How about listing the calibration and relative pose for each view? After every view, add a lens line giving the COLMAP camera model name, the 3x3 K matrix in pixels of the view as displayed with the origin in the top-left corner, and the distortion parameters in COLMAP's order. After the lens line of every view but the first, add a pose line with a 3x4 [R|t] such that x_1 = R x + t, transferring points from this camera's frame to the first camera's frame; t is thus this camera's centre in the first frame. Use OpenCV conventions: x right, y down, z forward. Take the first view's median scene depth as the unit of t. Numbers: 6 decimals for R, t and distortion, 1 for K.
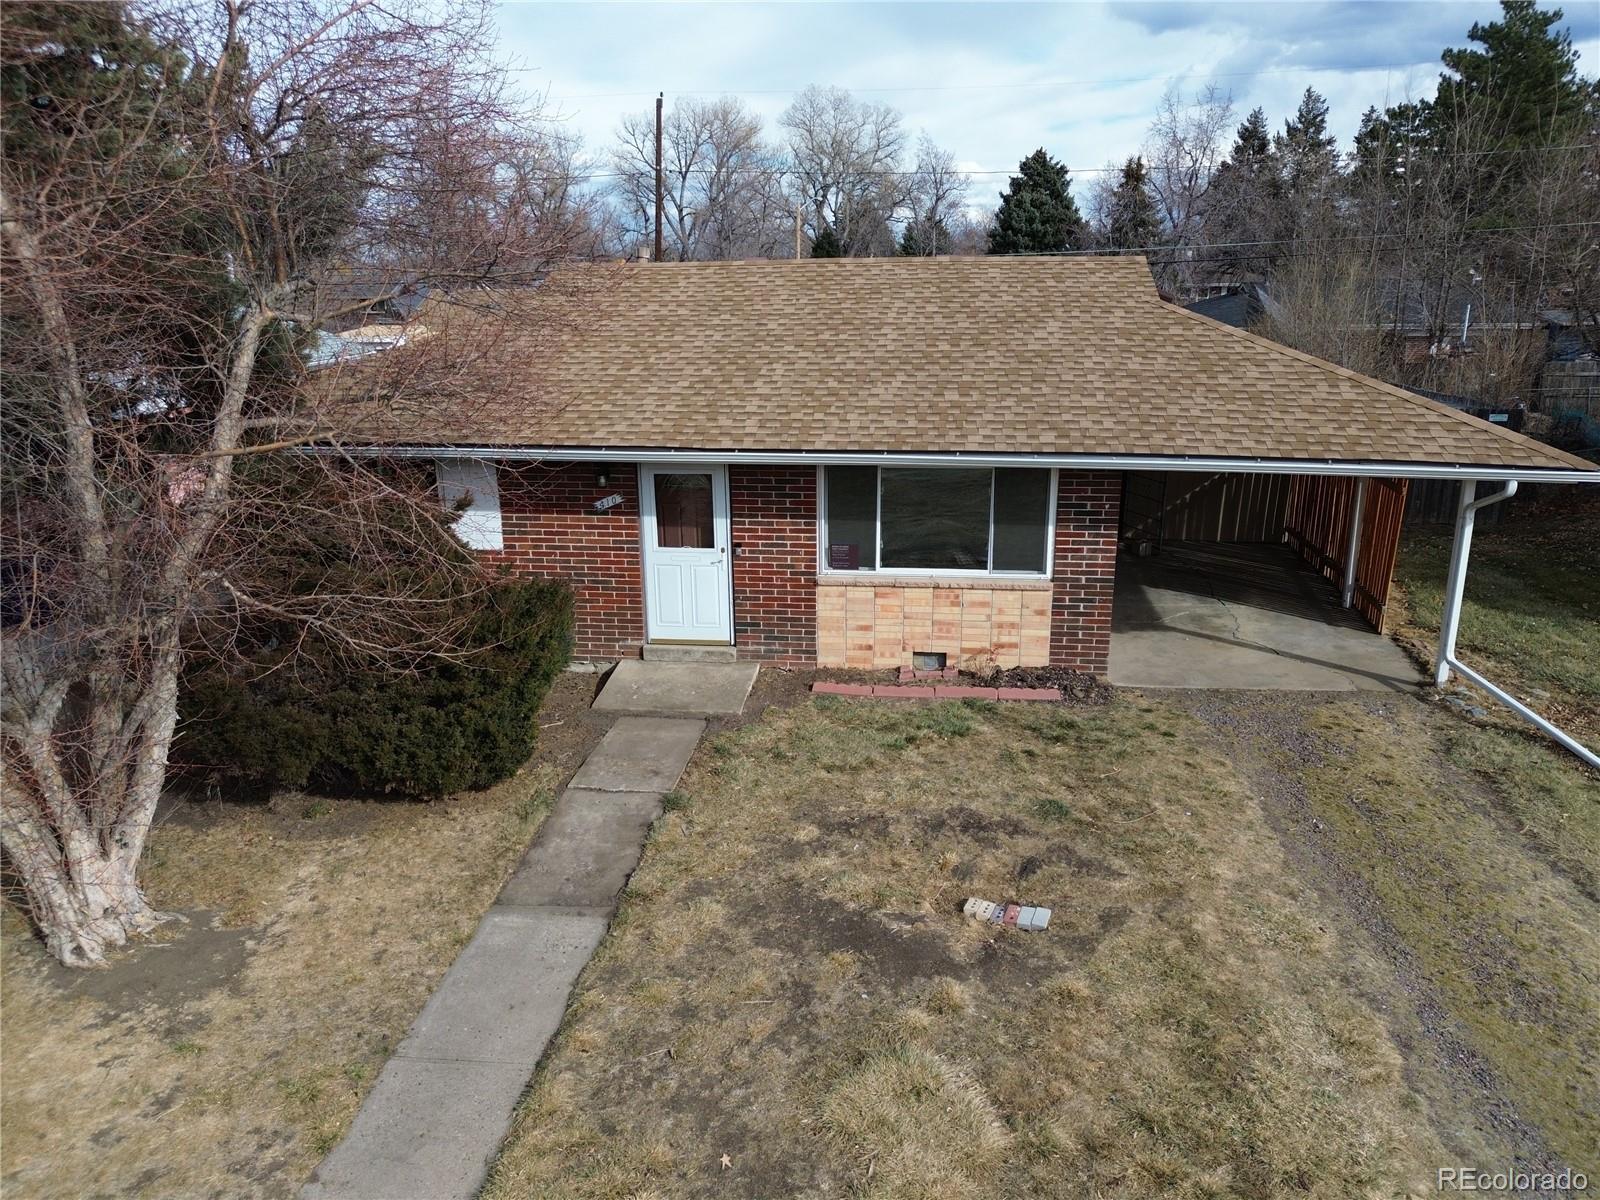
lens RADIAL K [[1130.2, 0, 801.6], [0, 1130.2, 596.1], [0, 0, 1]] dist [0.087885, -0.092706]
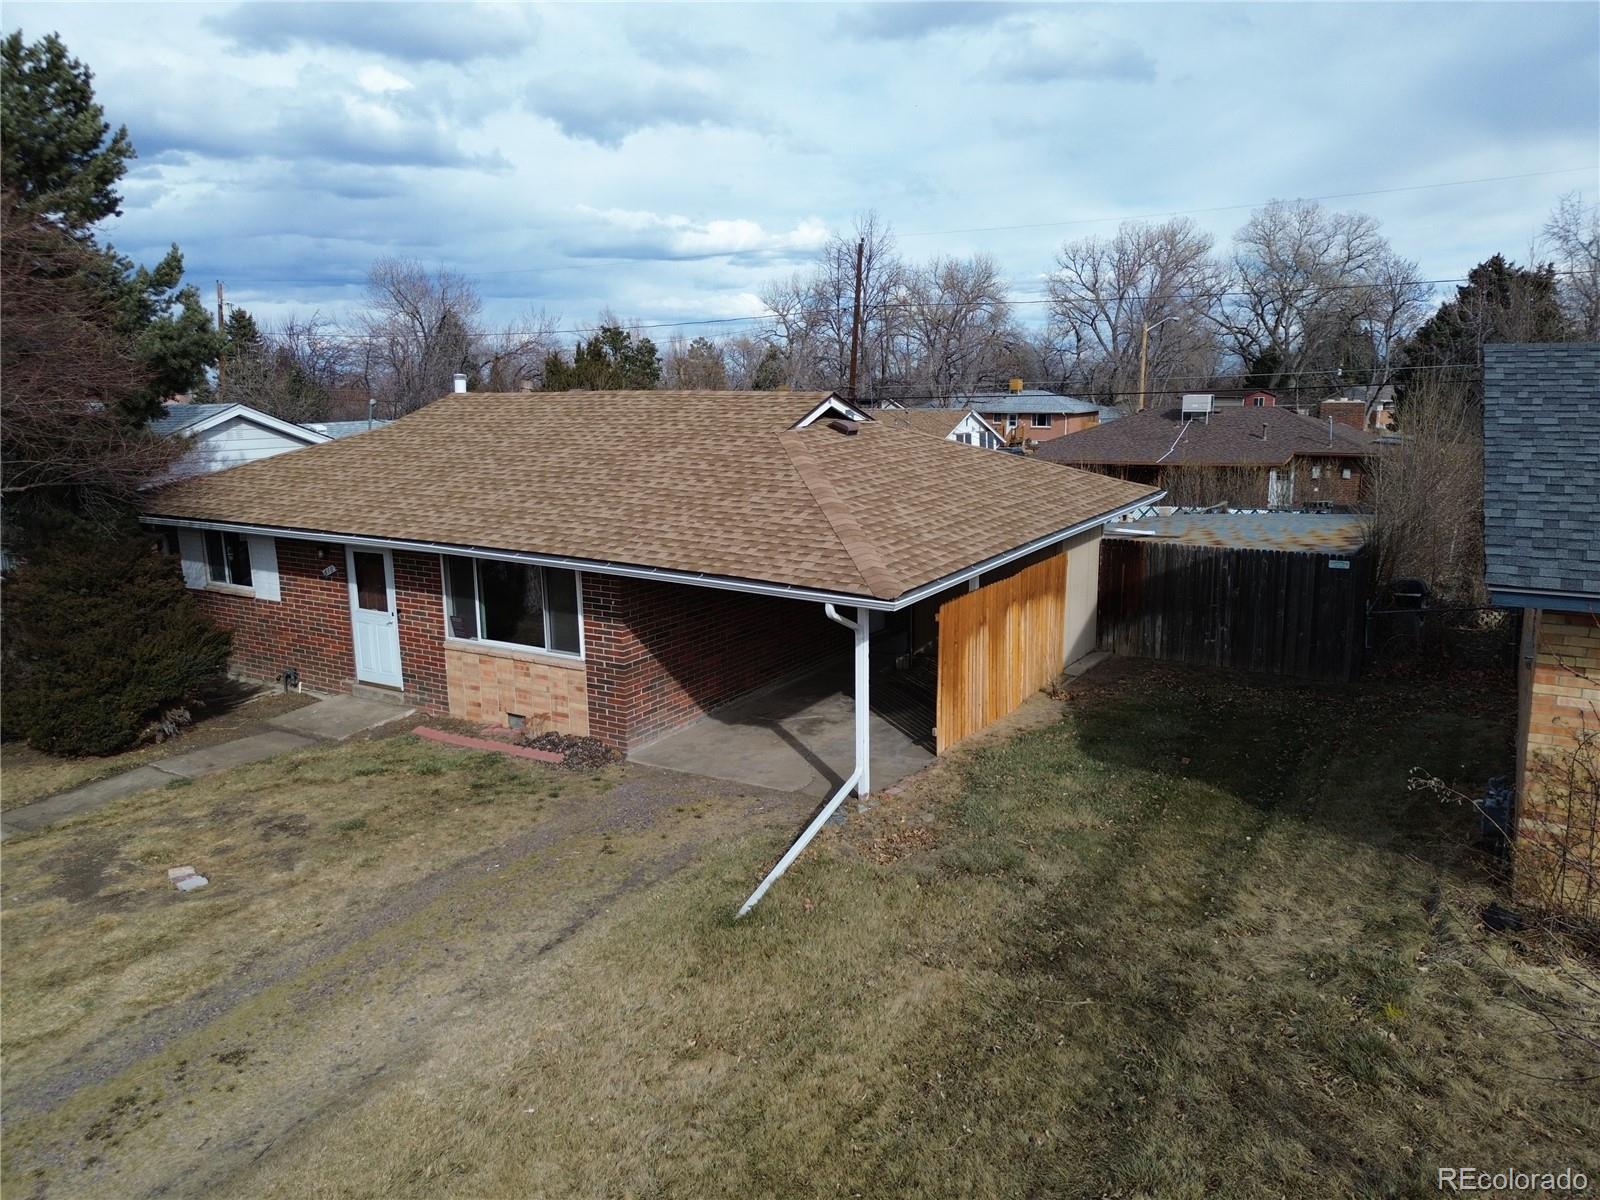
lens RADIAL K [[1130.2, 0, 801.6], [0, 1130.2, 596.1], [0, 0, 1]] dist [0.087885, -0.092706]
pose [[0.906267, 0.078610, -0.415333, 0.897419], [-0.118066, 0.990525, -0.070146, -0.025737], [0.405883, 0.112608, 0.906961, 0.020243]]
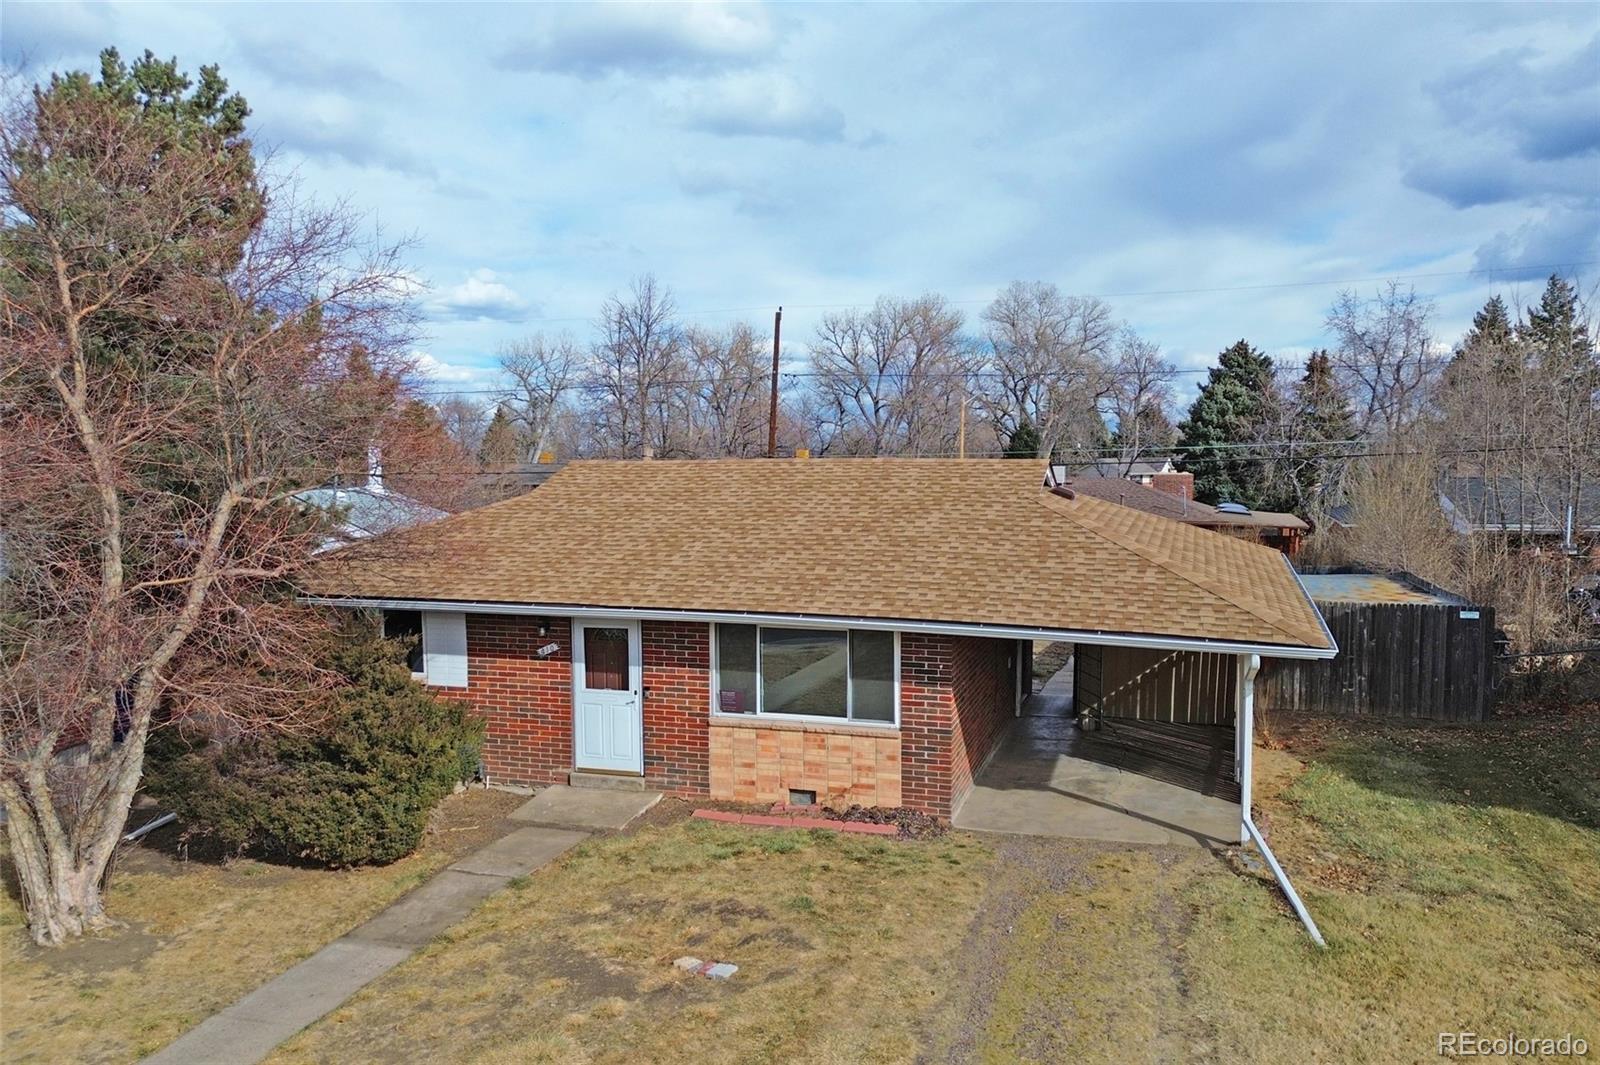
lens RADIAL K [[1230.7, 0, 802.4], [0, 1230.7, 564.6], [0, 0, 1]] dist [0.095941, -0.104235]
pose [[0.982766, 0.023101, -0.183403, 0.346156], [-0.057758, 0.980860, -0.185951, 0.059835], [0.175596, 0.193339, 0.965290, -0.257625]]
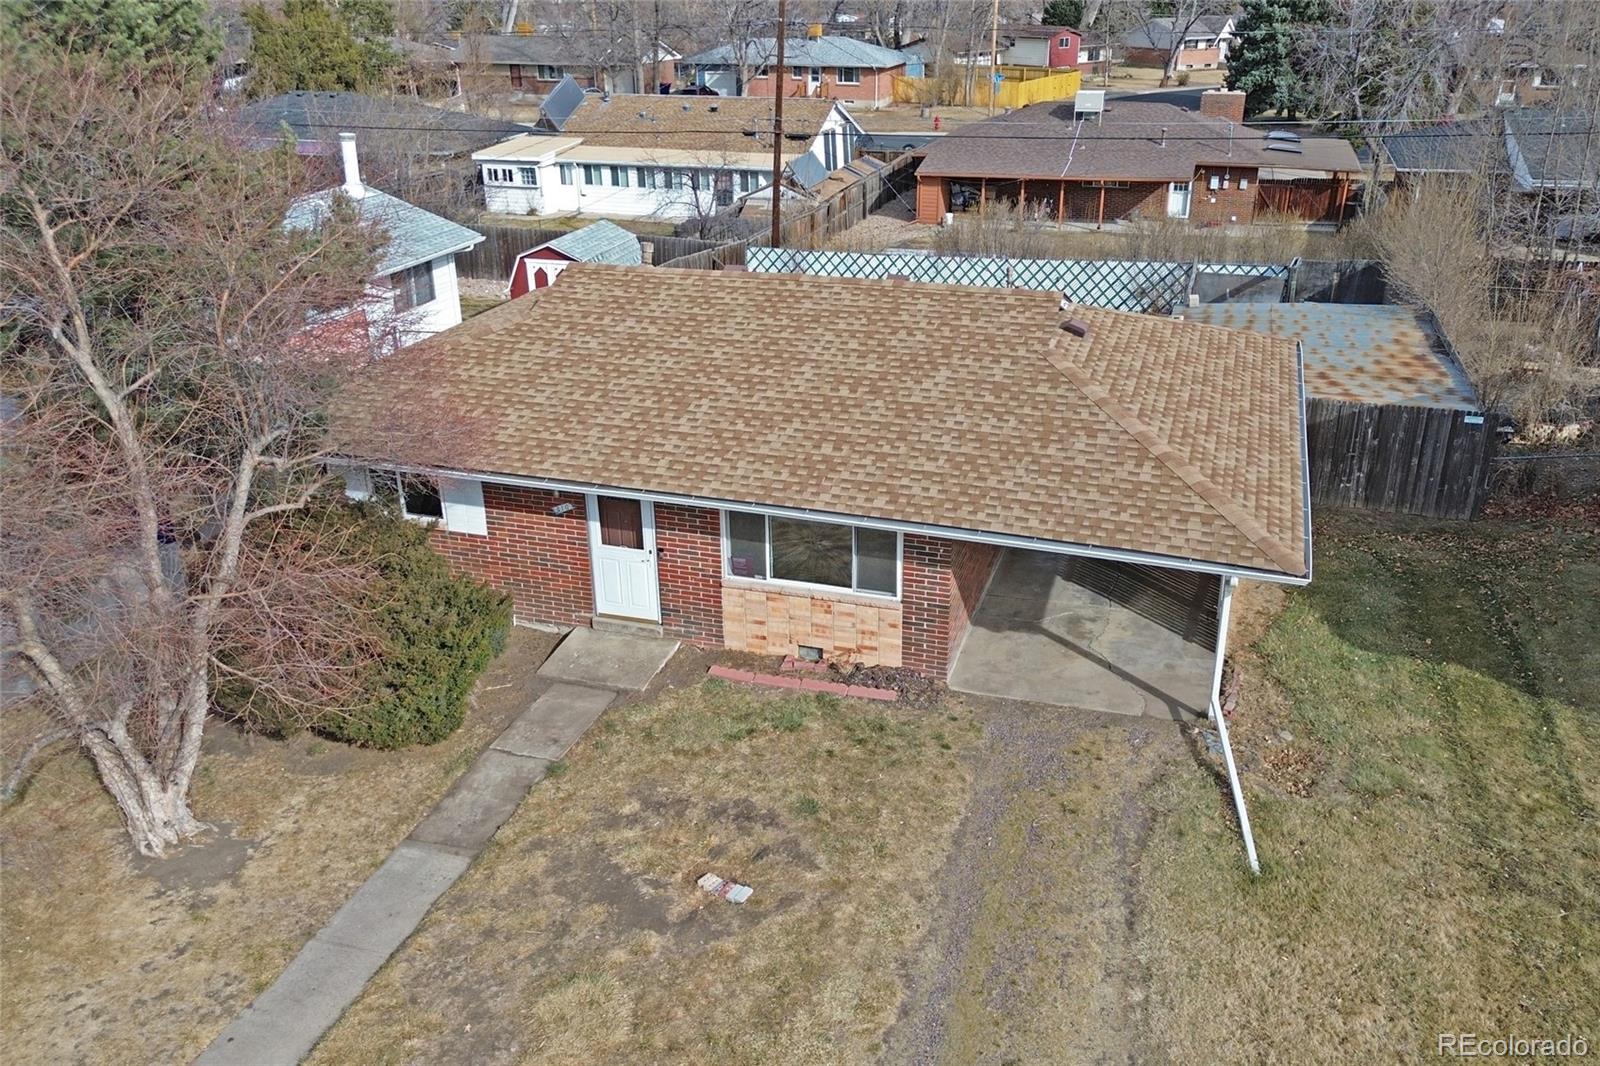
lens RADIAL K [[1291.4, 0, 820.5], [0, 1291.4, 544.1], [0, 0, 1]] dist [0.100109, -0.122920]
pose [[0.983354, 0.076732, -0.164702, 0.356449], [-0.054501, 0.989278, 0.135494, -0.258061], [0.173333, -0.124263, 0.976993, -0.366812]]
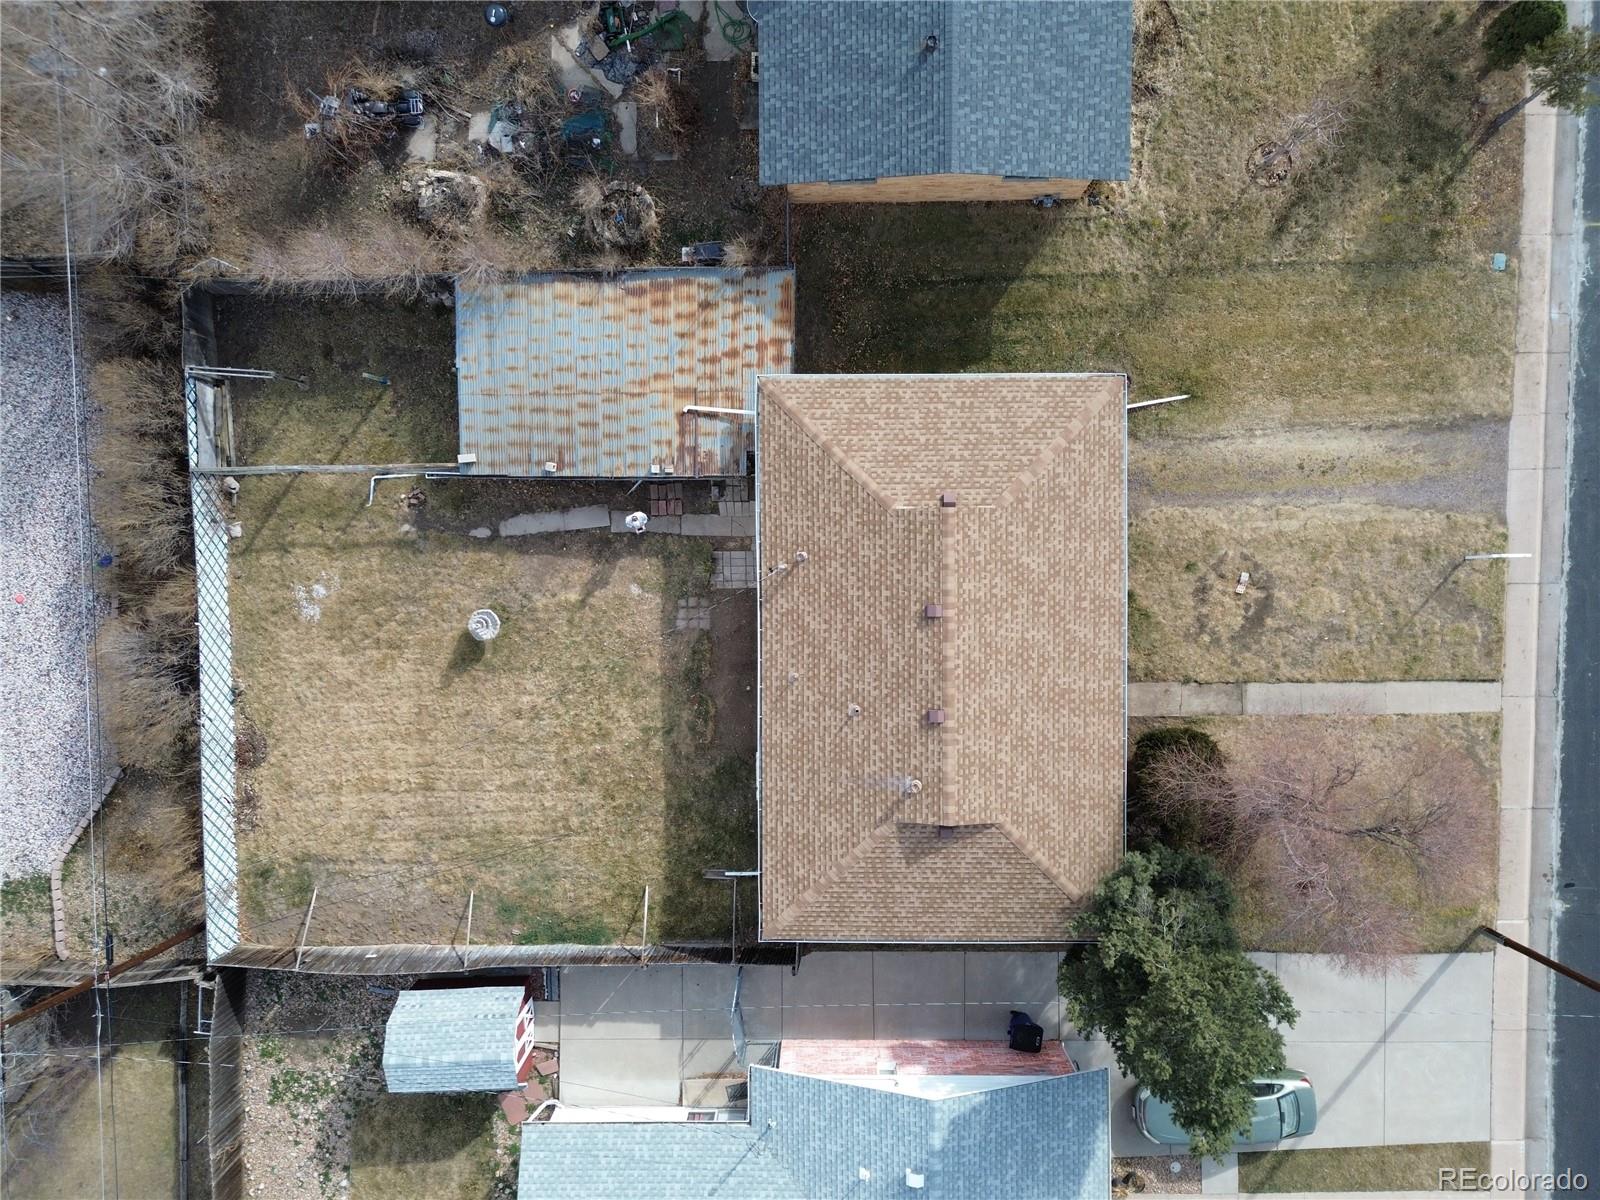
lens RADIAL K [[1130.2, 0, 801.6], [0, 1130.2, 596.1], [0, 0, 1]] dist [0.087885, -0.092706]
pose [[-0.125021, -0.991801, -0.026471, 0.283449], [0.298691, -0.063067, 0.952264, -2.611575], [-0.946125, 0.111147, 0.304127, 0.819258]]
